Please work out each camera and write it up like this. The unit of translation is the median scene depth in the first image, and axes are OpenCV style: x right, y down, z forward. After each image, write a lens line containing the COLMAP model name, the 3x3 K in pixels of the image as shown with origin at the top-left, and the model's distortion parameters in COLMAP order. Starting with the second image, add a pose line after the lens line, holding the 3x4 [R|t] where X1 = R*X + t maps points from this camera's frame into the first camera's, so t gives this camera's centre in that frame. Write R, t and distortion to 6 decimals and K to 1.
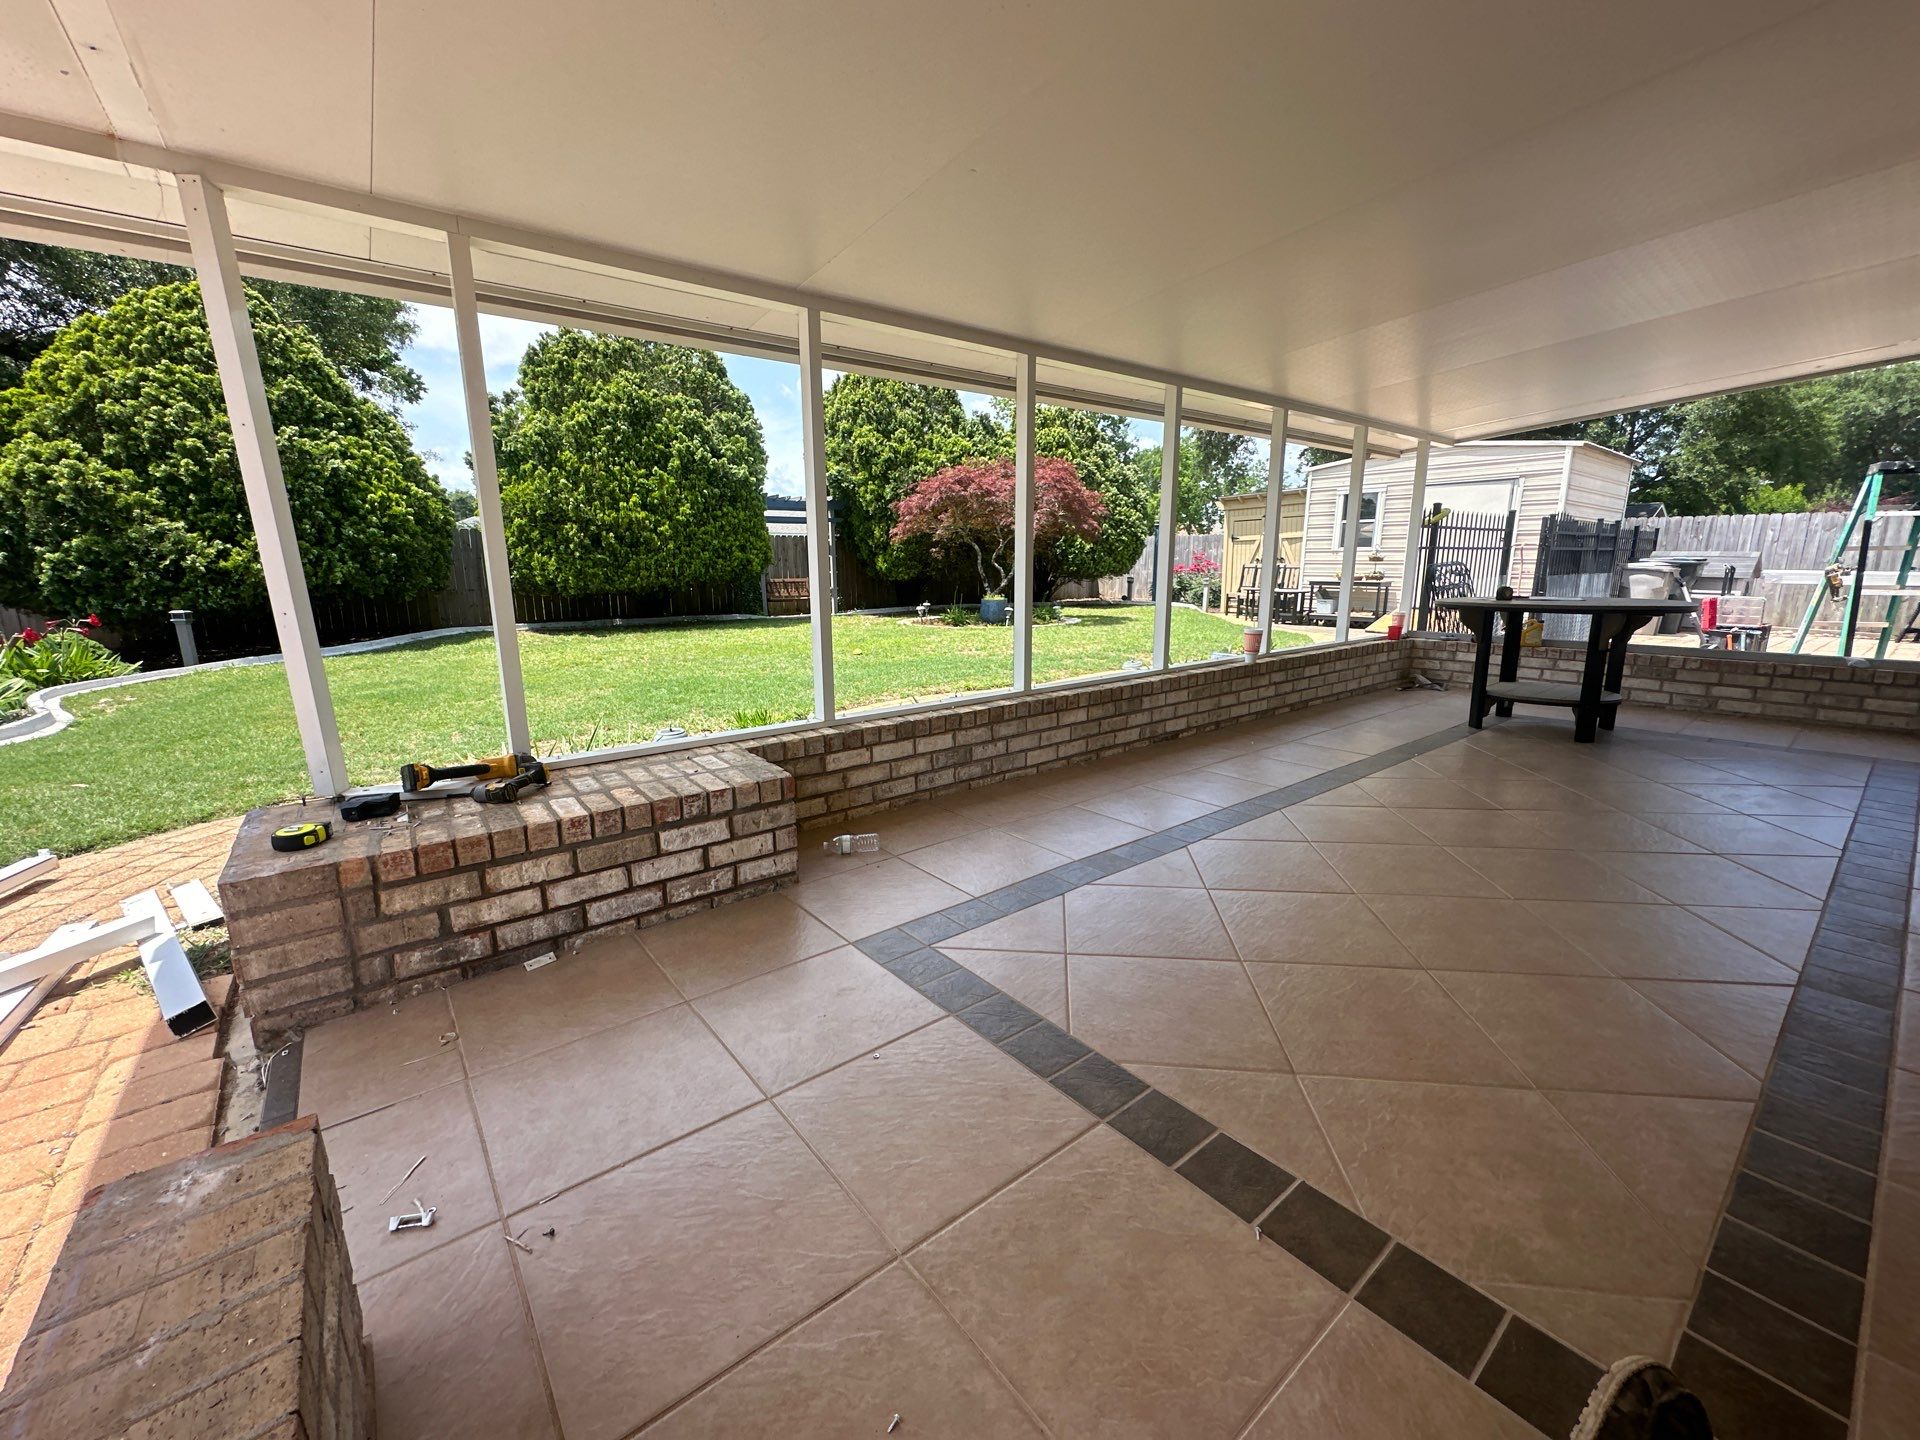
lens RADIAL K [[763.4, 0, 958.3], [0, 763.4, 718.2], [0, 0, 1]] dist [-0.003113, 0.000449]
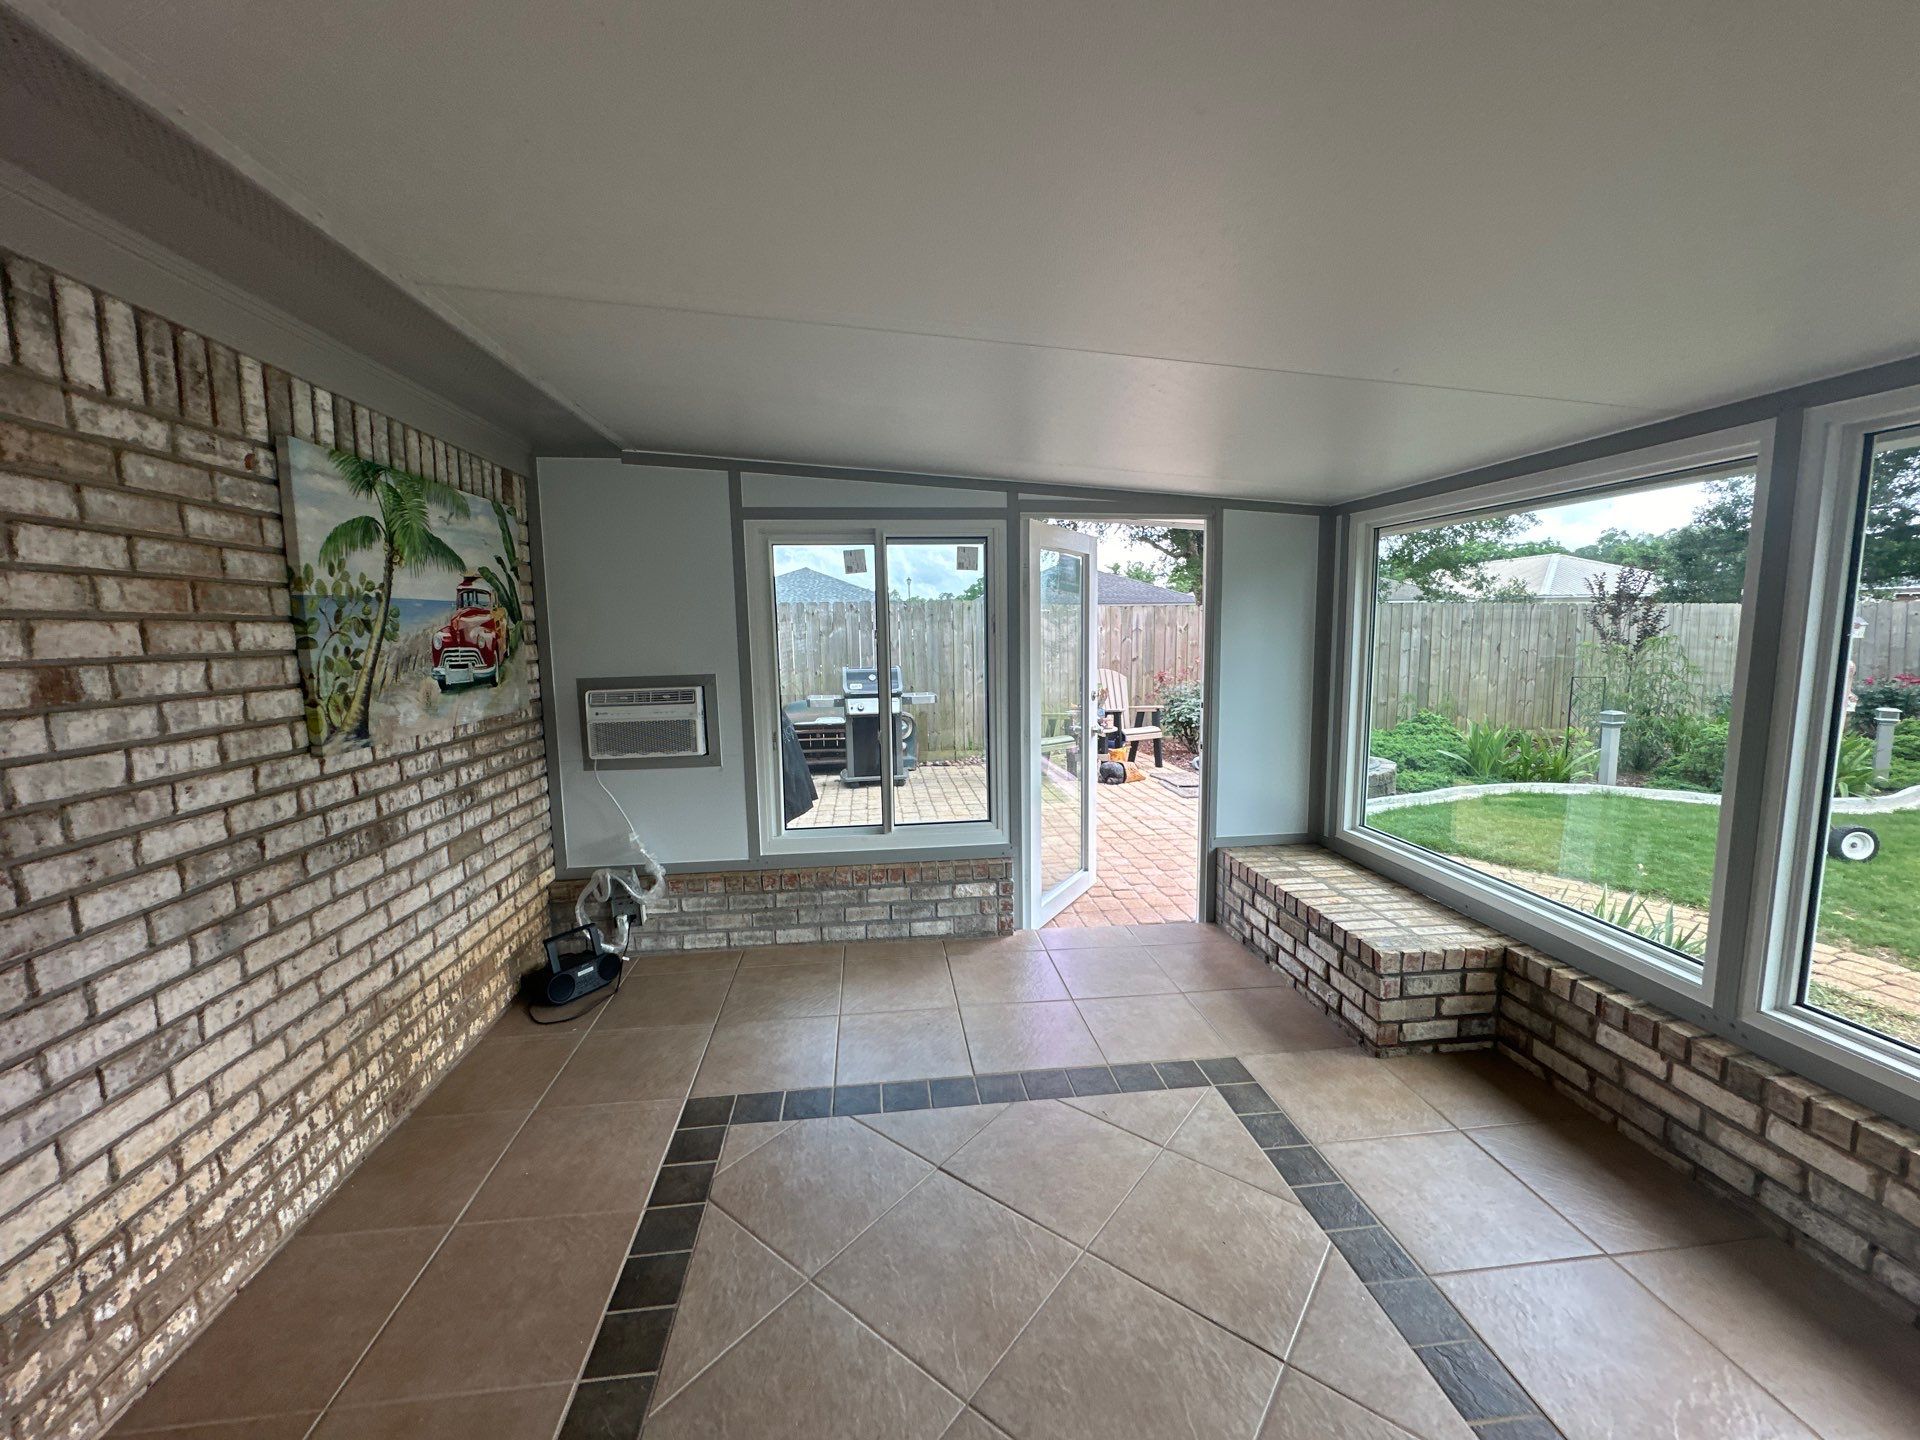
lens RADIAL K [[763.4, 0, 960.1], [0, 763.4, 721.2], [0, 0, 1]] dist [-0.003113, 0.000449]
pose [[-0.523707, 0.121351, -0.843211, 0.239731], [-0.154715, 0.959794, 0.234221, -0.099768], [0.837731, 0.253120, -0.483876, 0.243848]]
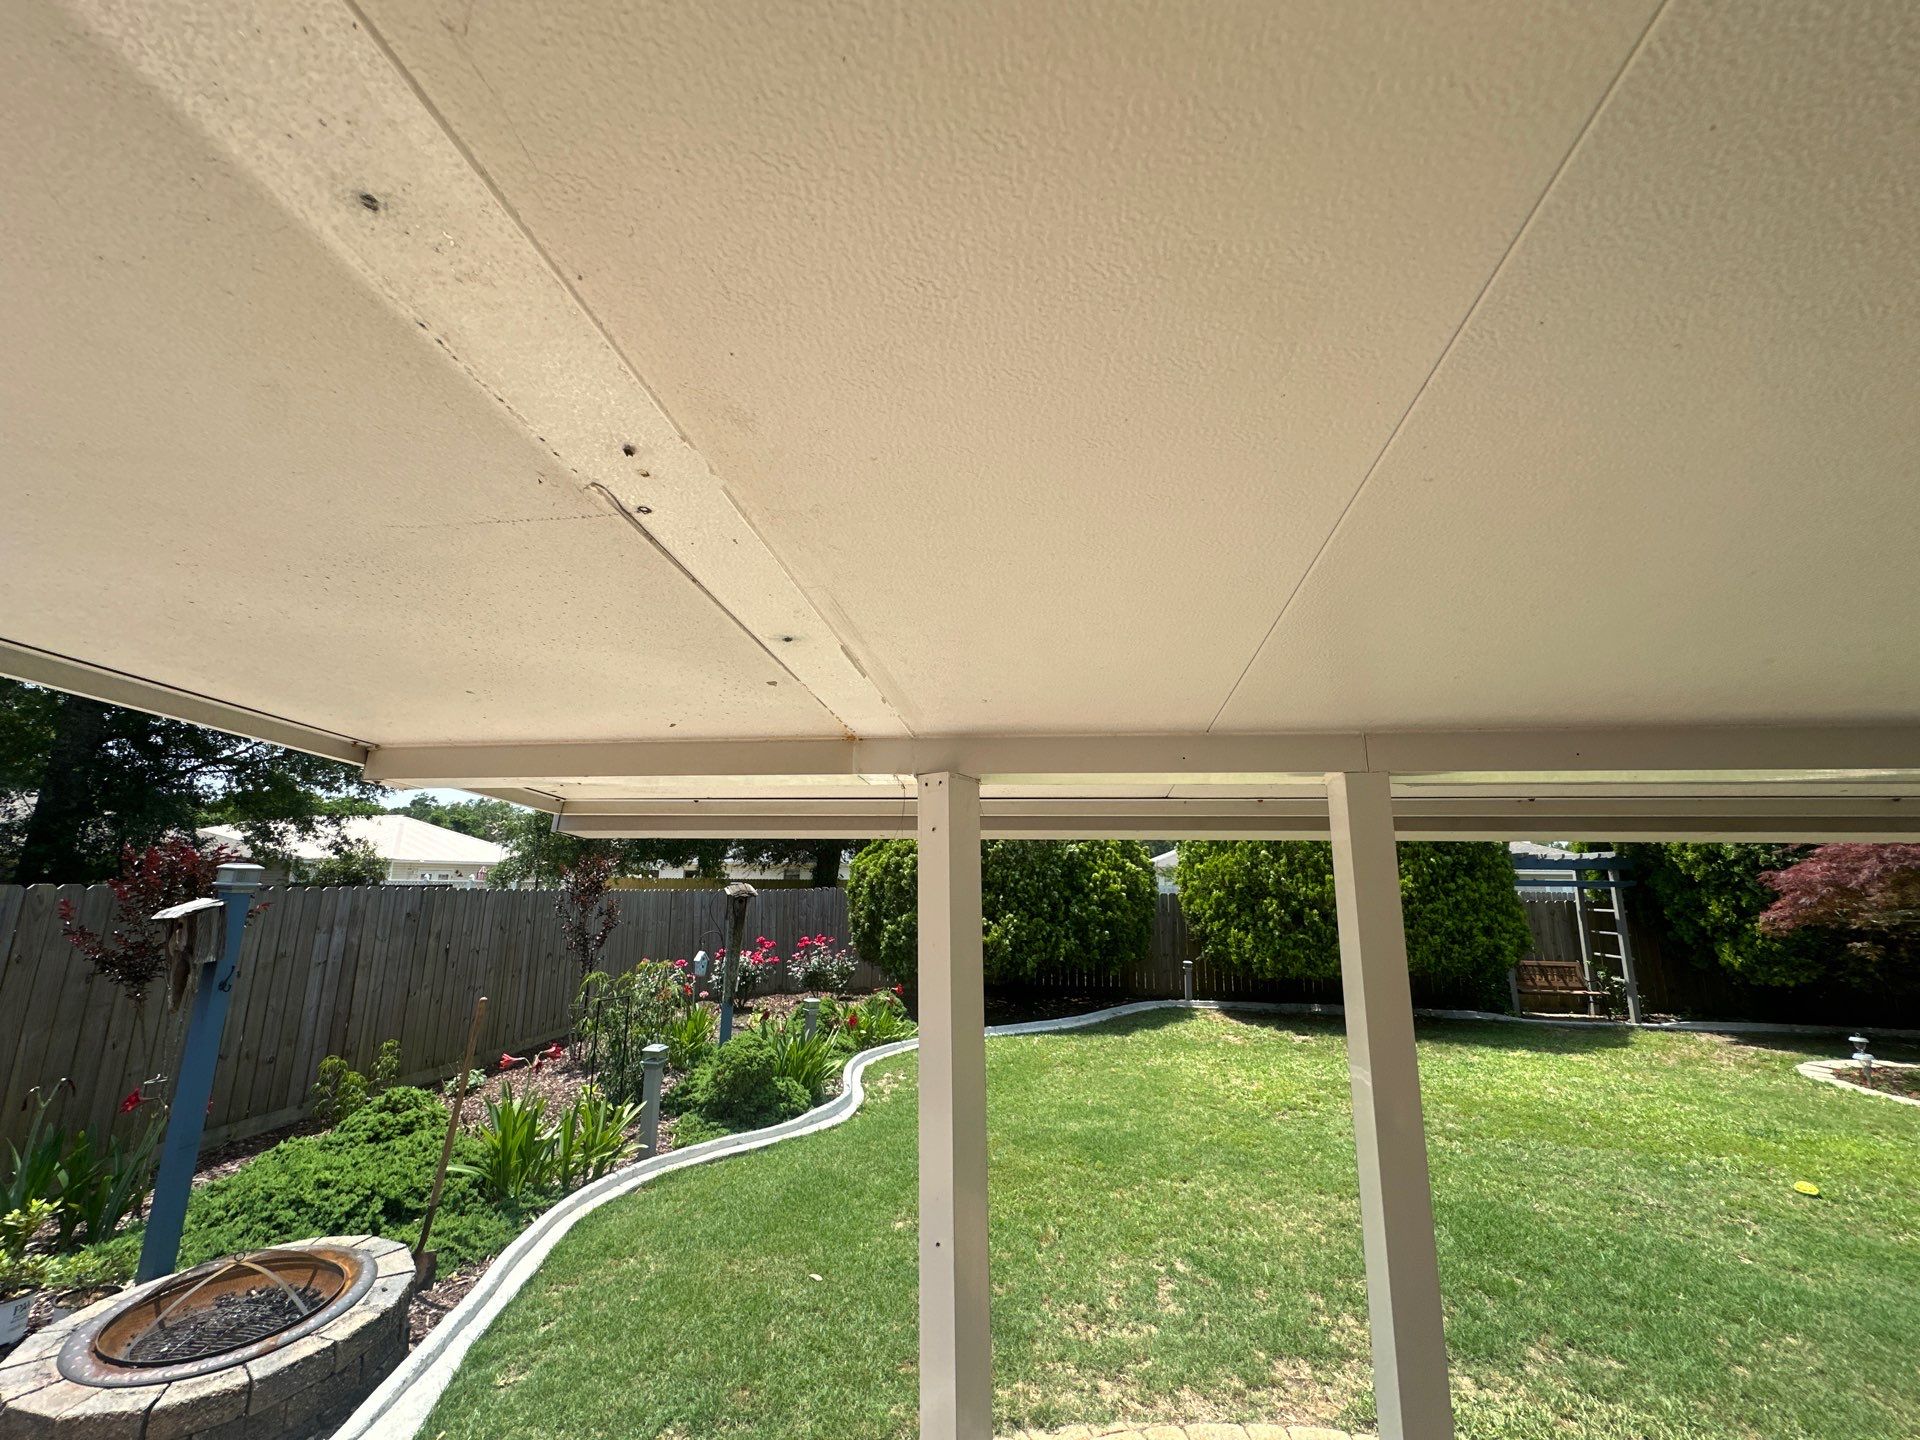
lens RADIAL K [[763.4, 0, 961.4], [0, 763.4, 721.8], [0, 0, 1]] dist [-0.003113, 0.000449]
pose [[0.694345, -0.131542, -0.707518, -0.114543], [-0.163218, 0.928746, -0.332852, -0.108552], [0.700889, 0.346594, 0.623400, 0.124962]]
